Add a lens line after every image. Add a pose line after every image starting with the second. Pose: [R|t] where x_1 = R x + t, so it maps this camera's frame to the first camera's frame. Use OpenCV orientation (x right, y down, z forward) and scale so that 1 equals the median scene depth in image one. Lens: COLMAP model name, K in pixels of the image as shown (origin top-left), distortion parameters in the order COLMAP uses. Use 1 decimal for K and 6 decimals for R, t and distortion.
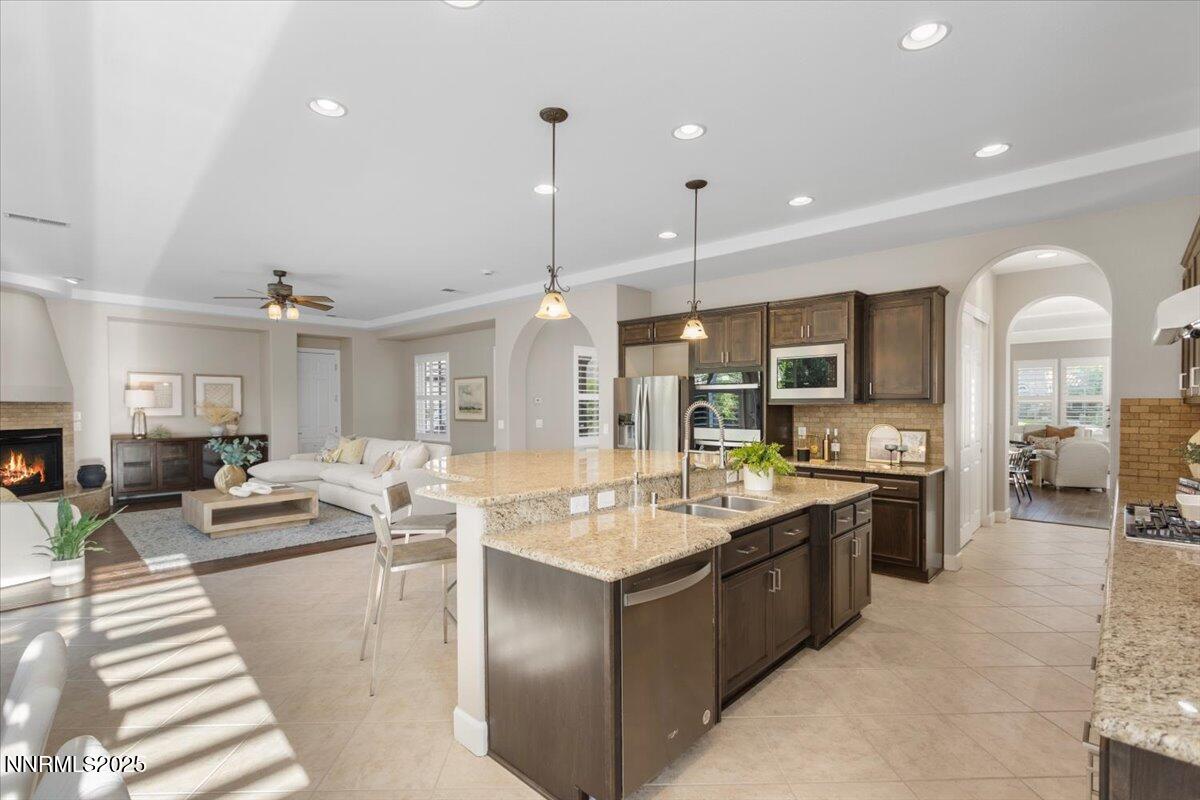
lens RADIAL K [[561.8, 0, 603.4], [0, 561.8, 409.8], [0, 0, 1]] dist [0.013606, -0.001043]
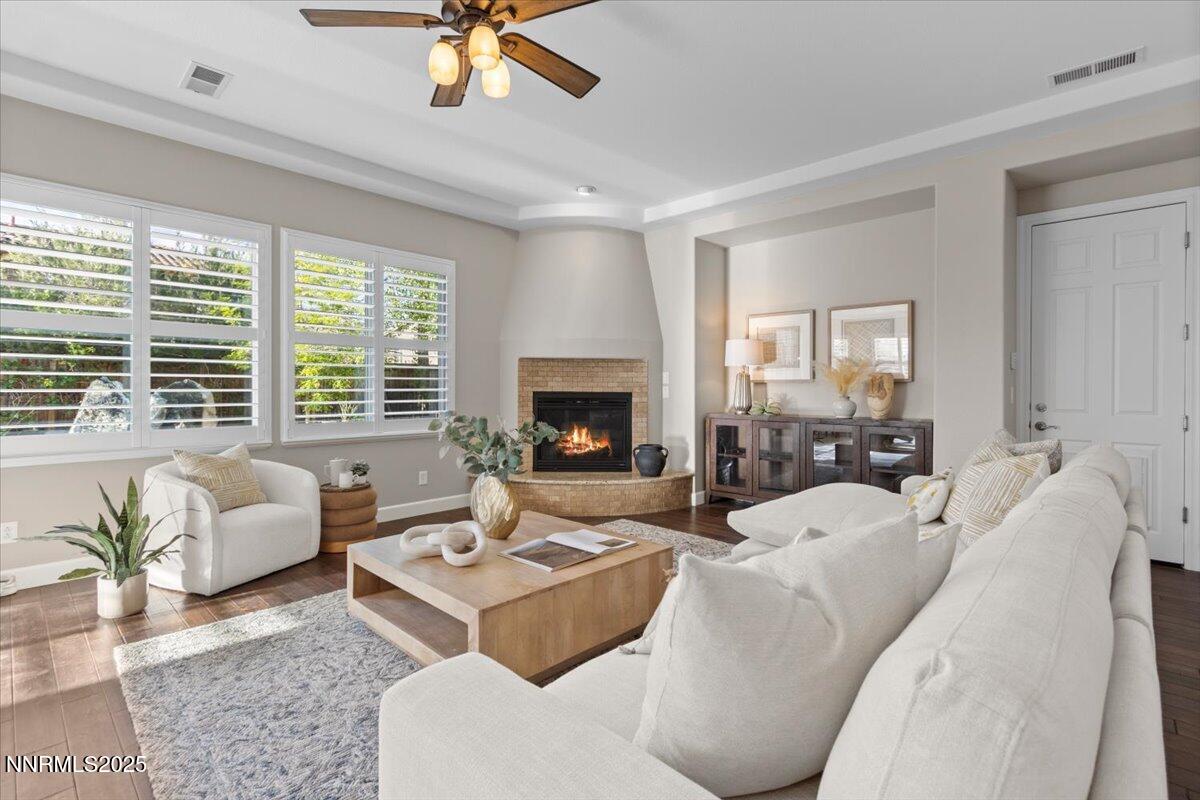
lens RADIAL K [[561.8, 0, 599.7], [0, 561.8, 388.2], [0, 0, 1]] dist [0.013606, -0.001043]
pose [[-0.002576, 0.009784, -0.999949, -0.231438], [-0.013453, 0.999861, 0.009818, 0.023880], [0.999906, 0.013477, -0.002444, 1.186332]]
